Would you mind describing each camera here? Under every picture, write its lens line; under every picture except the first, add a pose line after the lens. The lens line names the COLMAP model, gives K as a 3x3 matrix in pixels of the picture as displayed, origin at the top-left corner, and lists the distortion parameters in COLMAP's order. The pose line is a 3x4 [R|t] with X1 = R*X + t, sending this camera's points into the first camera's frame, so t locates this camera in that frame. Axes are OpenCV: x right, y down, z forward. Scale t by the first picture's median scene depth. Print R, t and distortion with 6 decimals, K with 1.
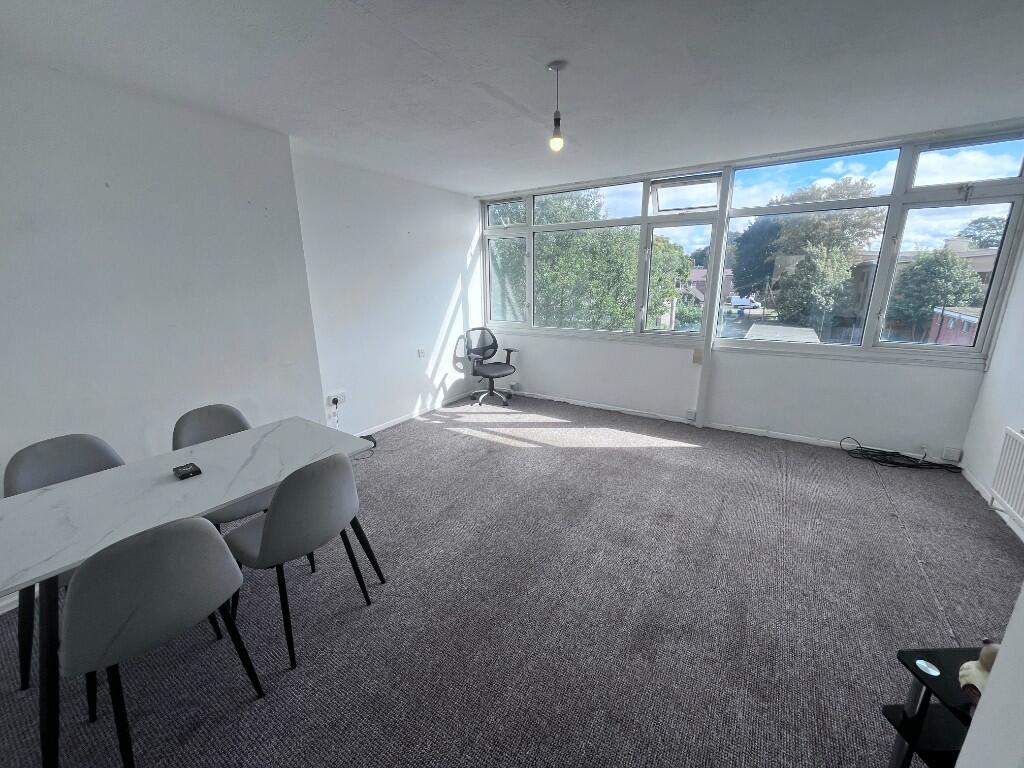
lens RADIAL K [[410.6, 0, 512.0], [0, 410.6, 384.0], [0, 0, 1]] dist [-0.013547, -0.000030]
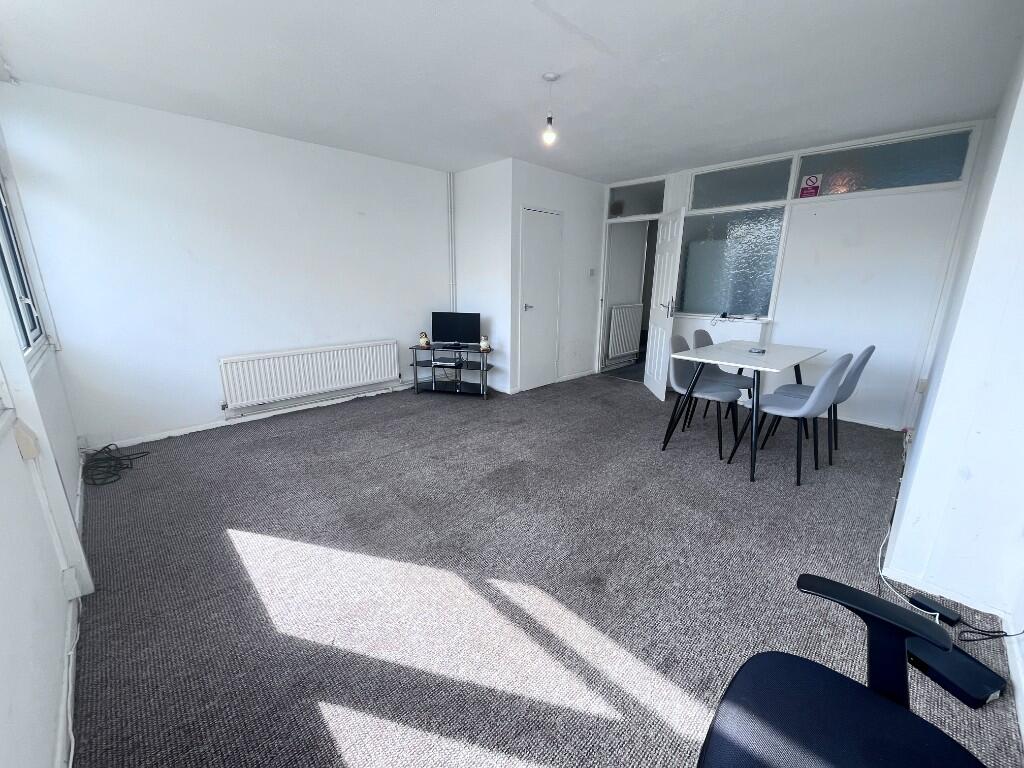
lens RADIAL K [[407.5, 0, 512.0], [0, 407.5, 384.0], [0, 0, 1]] dist [-0.031639, -0.000045]
pose [[-0.973731, -0.051392, 0.221826, -0.046678], [0.061889, 0.877791, 0.475030, -0.257671], [-0.219129, 0.476280, -0.851552, 1.215173]]
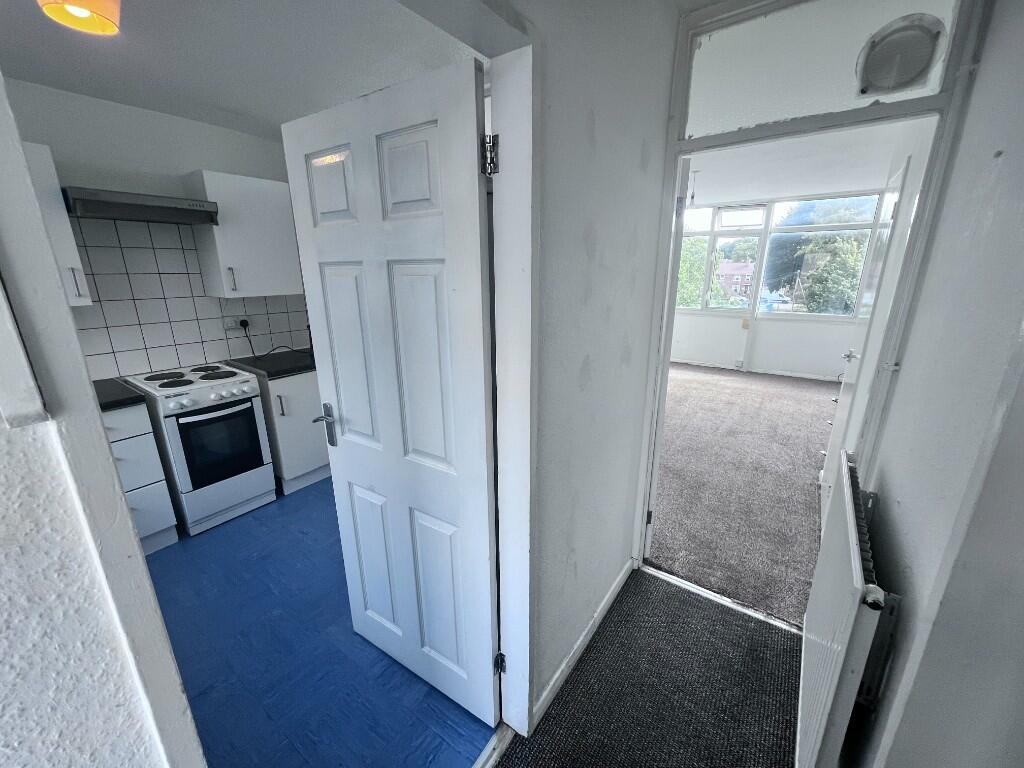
lens RADIAL K [[407.5, 0, 512.0], [0, 407.5, 384.0], [0, 0, 1]] dist [-0.031639, -0.000045]
pose [[0.998276, 0.019891, -0.055218, -0.326769], [-0.018748, 0.999601, 0.021150, 0.144199], [0.055617, -0.020078, 0.998250, -0.548472]]
